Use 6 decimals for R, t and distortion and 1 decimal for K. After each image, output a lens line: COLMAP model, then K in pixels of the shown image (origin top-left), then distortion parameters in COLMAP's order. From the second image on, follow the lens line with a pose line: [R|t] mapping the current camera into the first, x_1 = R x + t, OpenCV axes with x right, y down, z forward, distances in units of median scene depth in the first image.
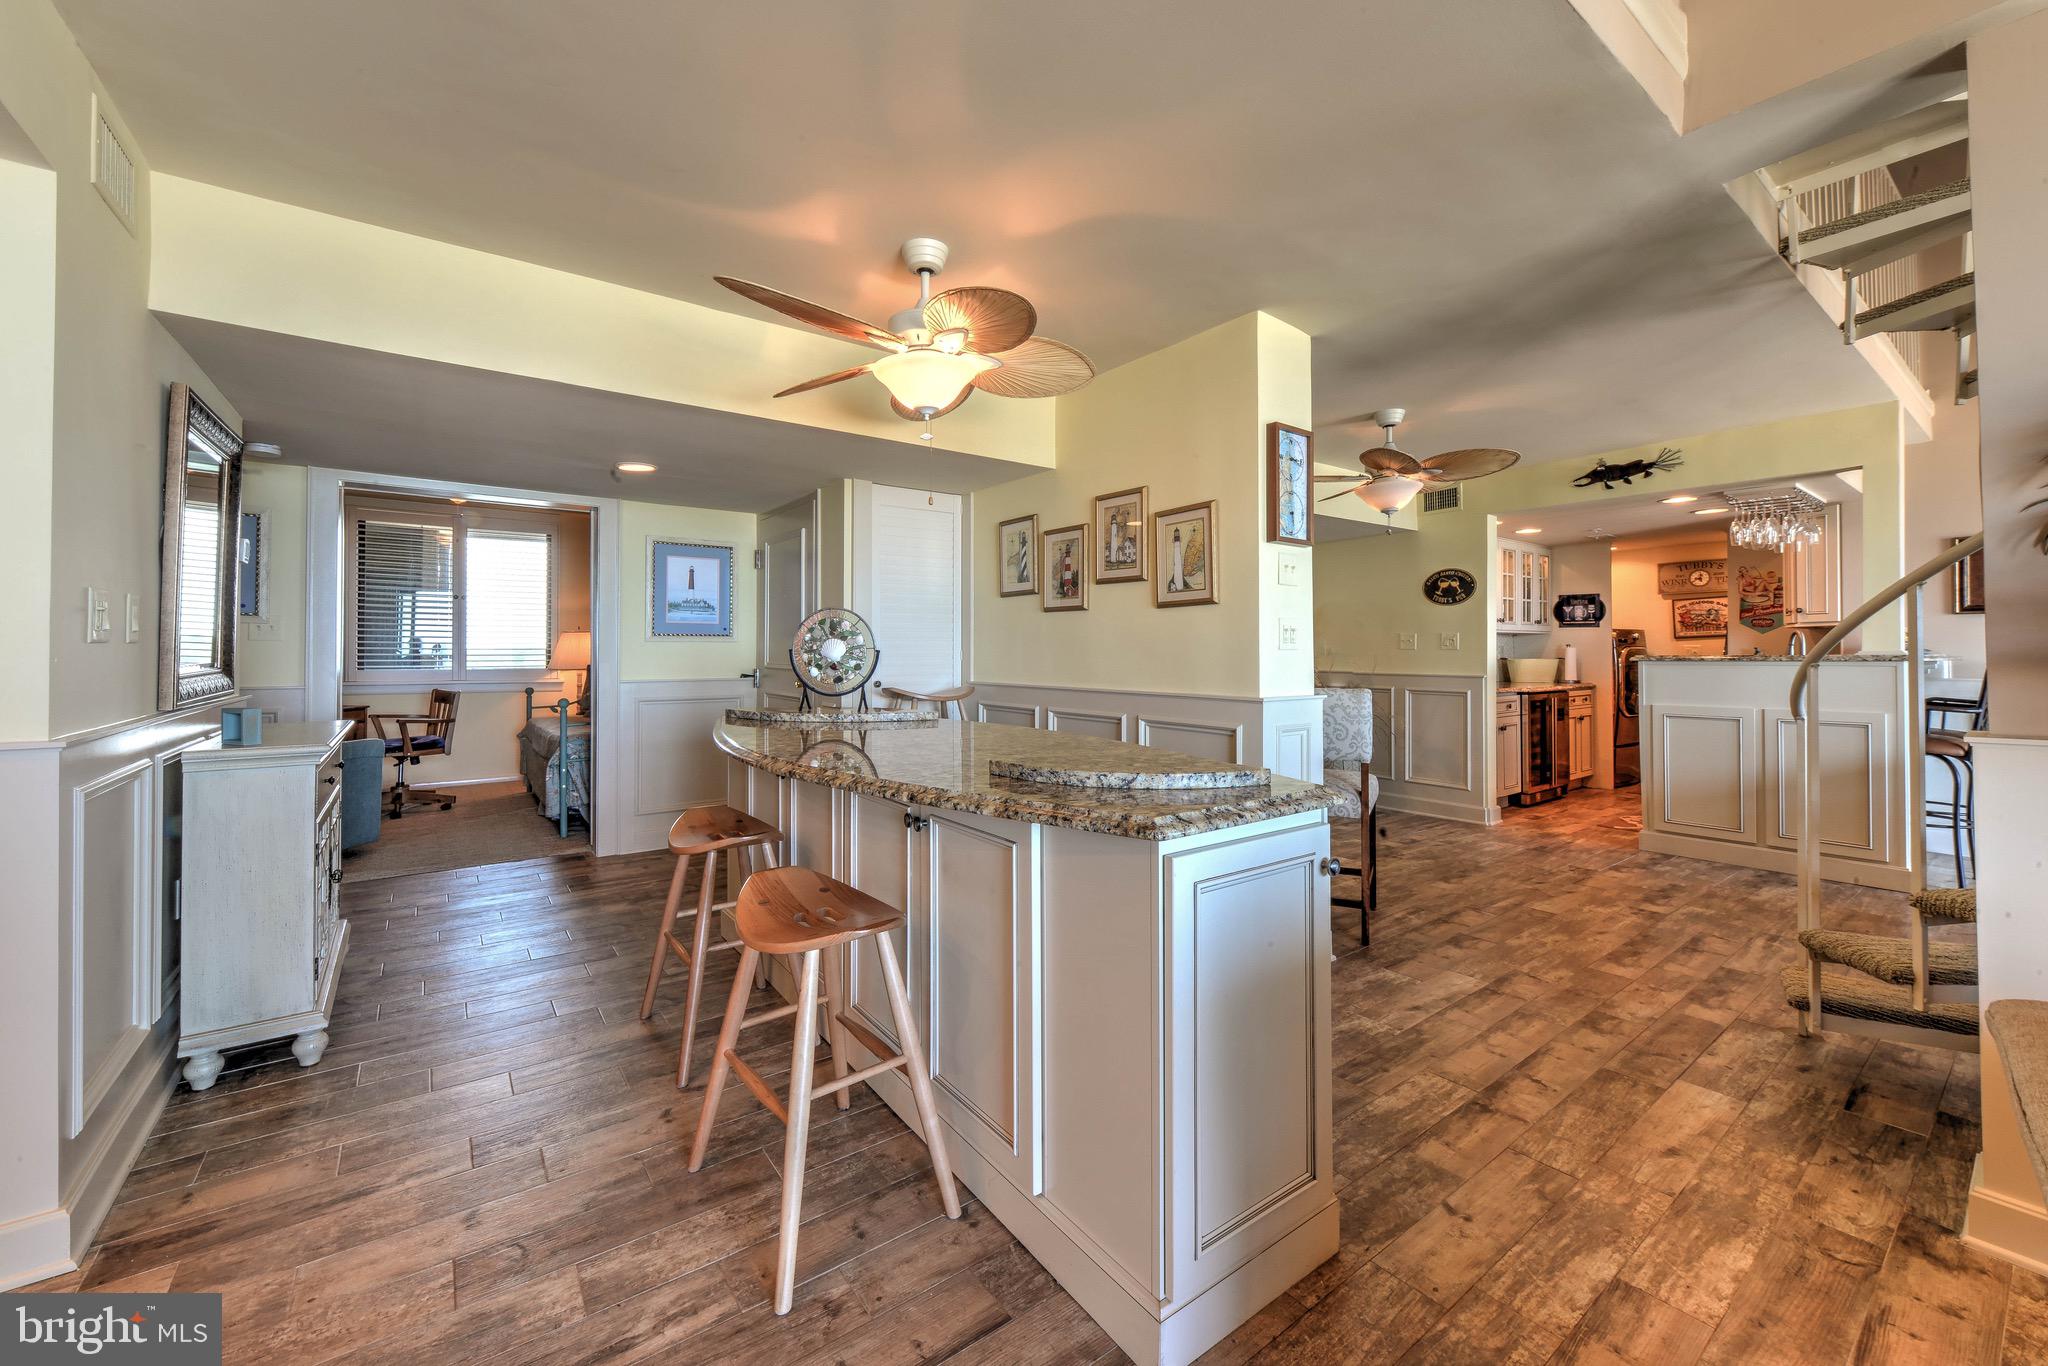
lens RADIAL K [[794.6, 0, 1007.5], [0, 794.6, 645.2], [0, 0, 1]] dist [-0.001894, -0.000452]
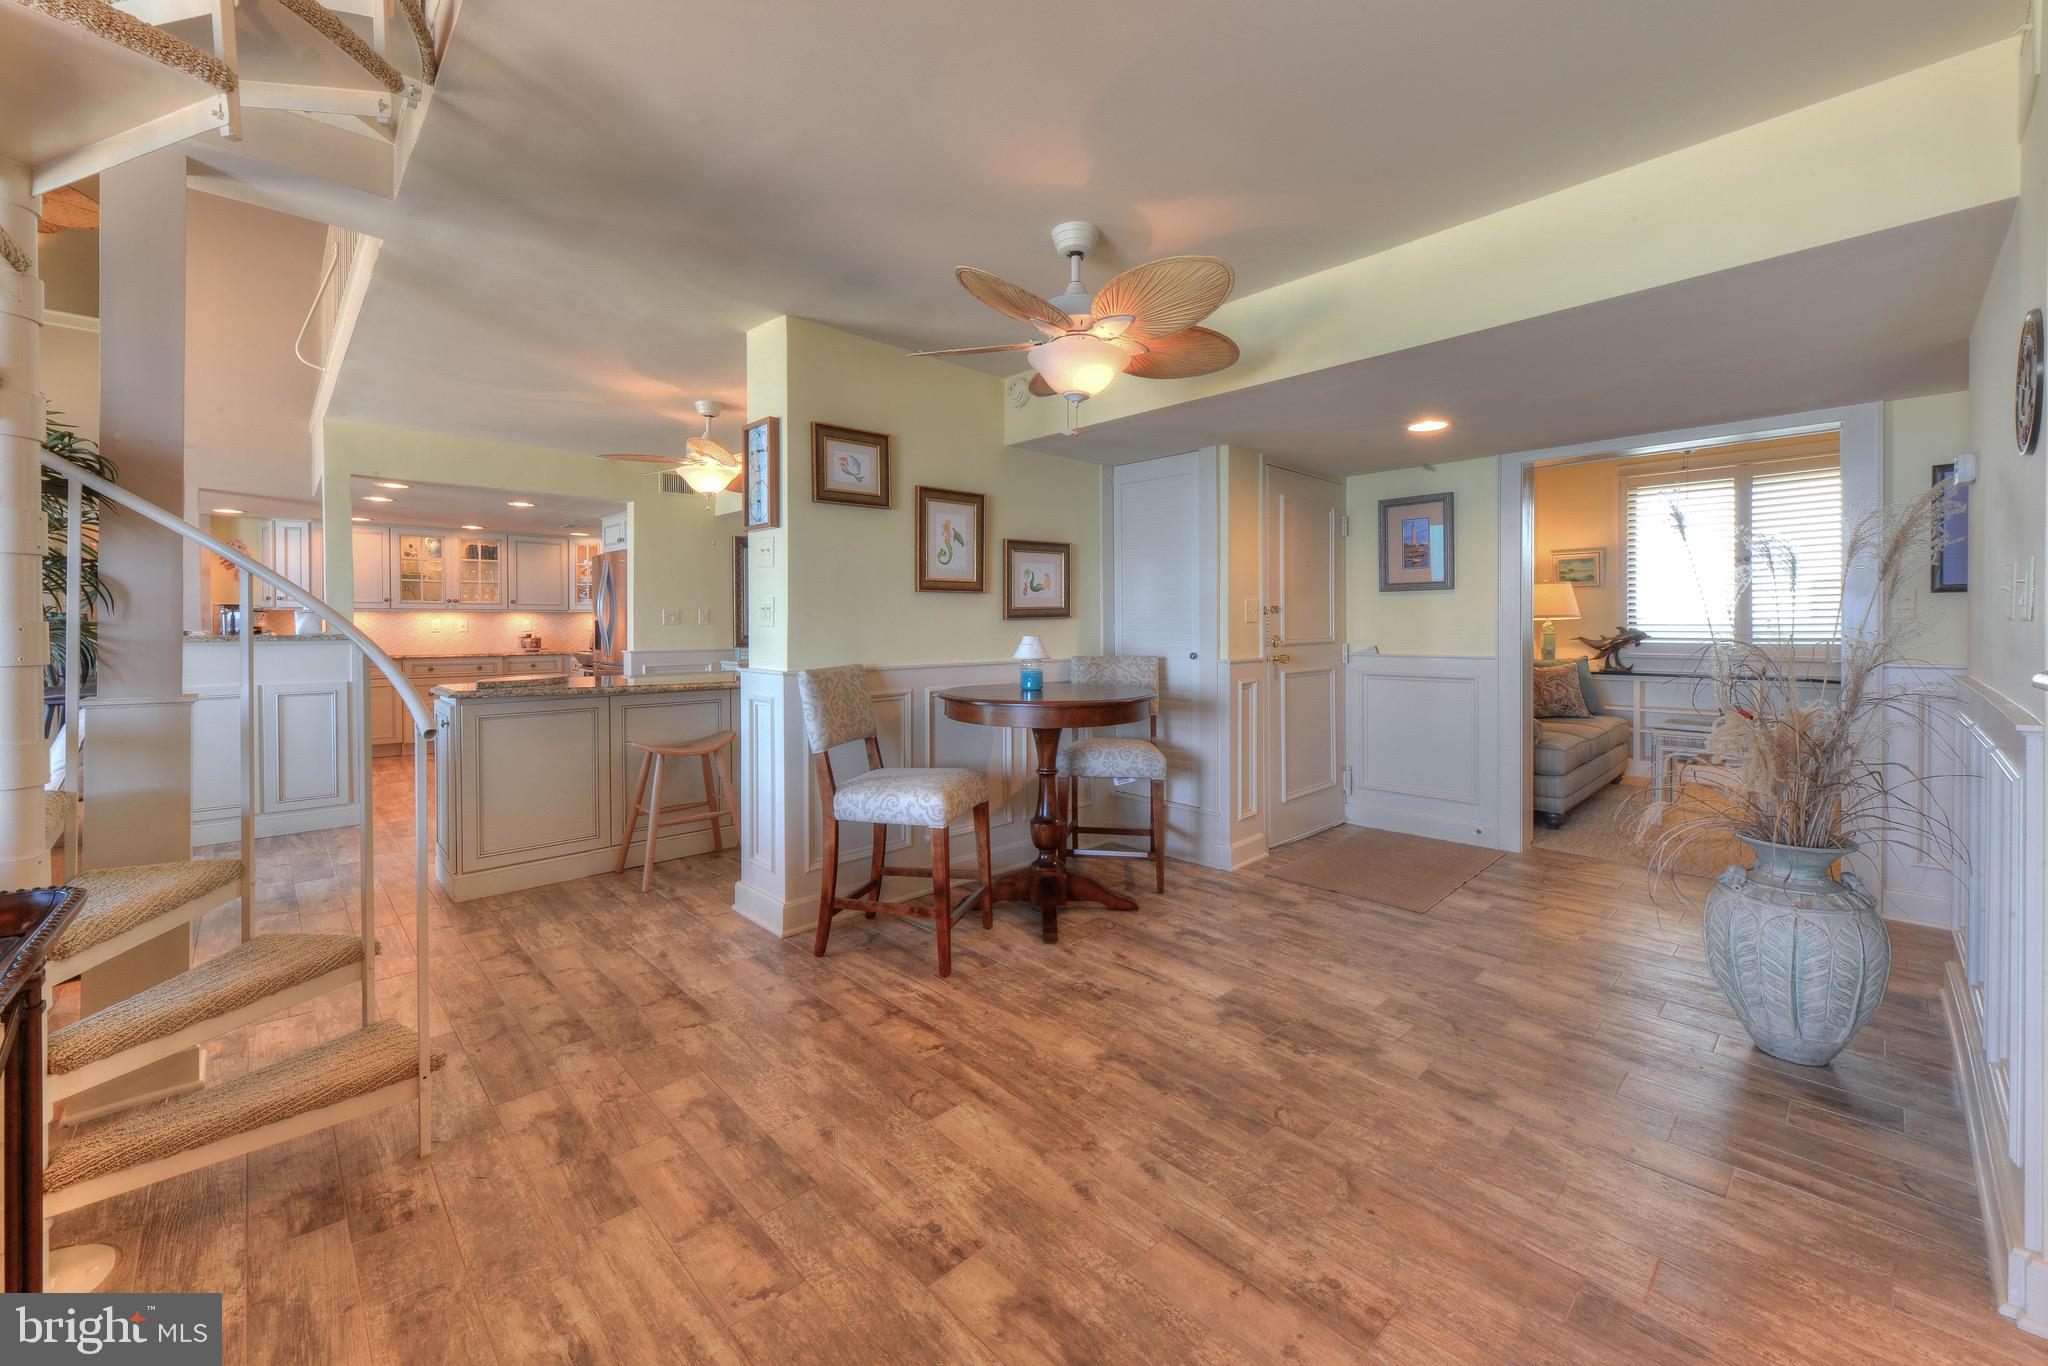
lens RADIAL K [[804.0, 0, 1004.7], [0, 804.0, 633.2], [0, 0, 1]] dist [0.000058, -0.000110]
pose [[0.122999, 0.011071, -0.992345, 1.201767], [0.011846, 0.999850, 0.012623, 0.003882], [0.992336, -0.013308, 0.122850, 0.964269]]
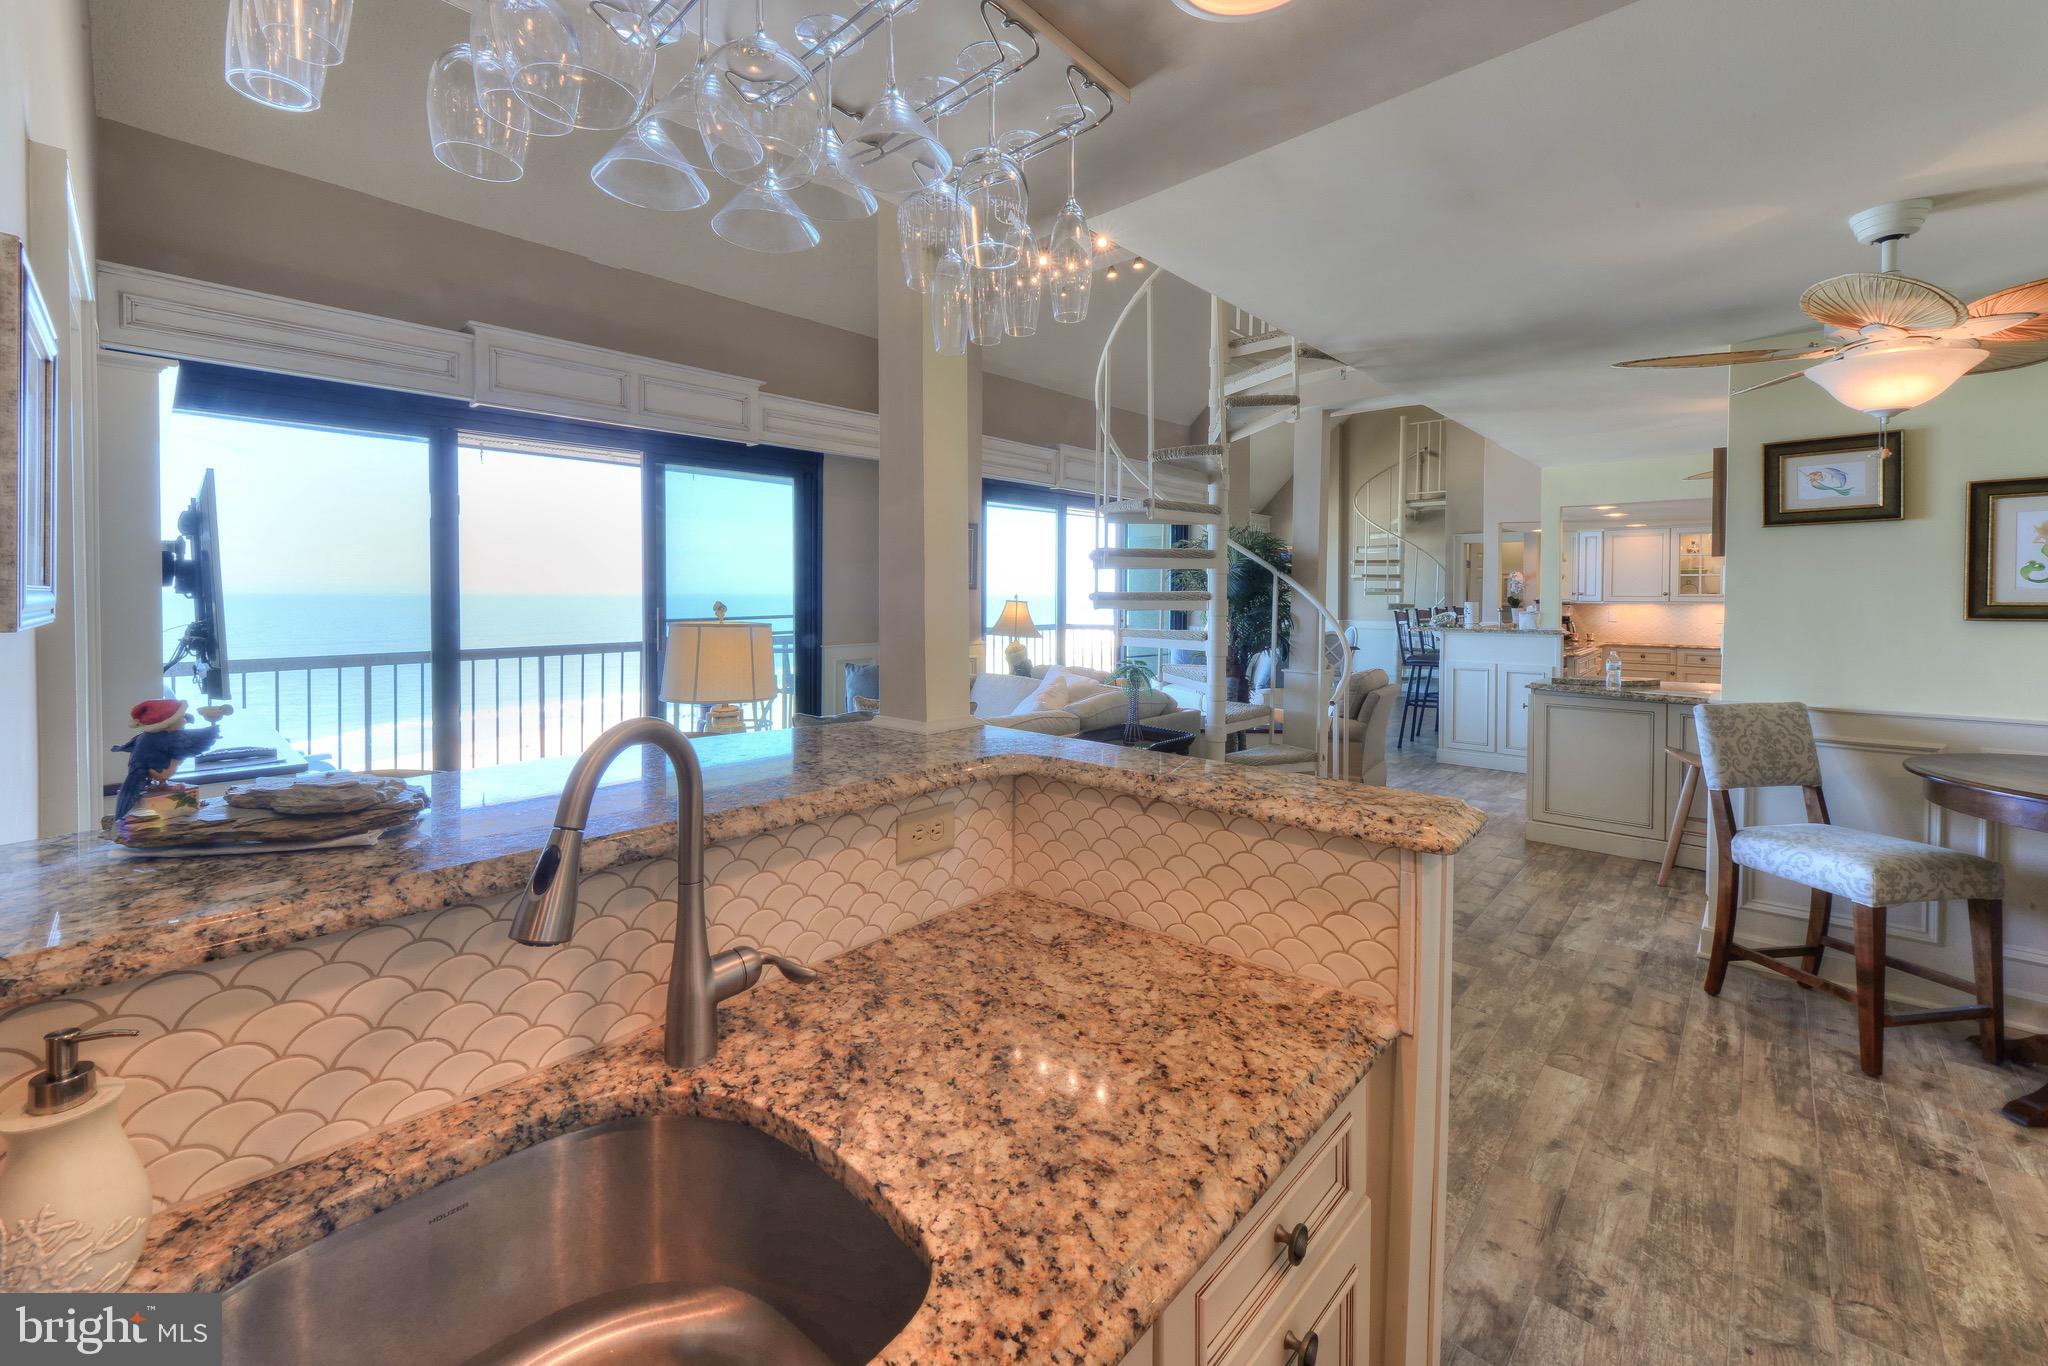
lens RADIAL K [[828.3, 0, 1008.8], [0, 828.3, 608.2], [0, 0, 1]] dist [0.000283, 0.000274]
pose [[-0.980234, 0.003701, -0.197806, 1.246516], [0.001343, 0.999926, 0.012052, -0.057173], [0.197836, 0.011549, -0.980167, 1.556456]]
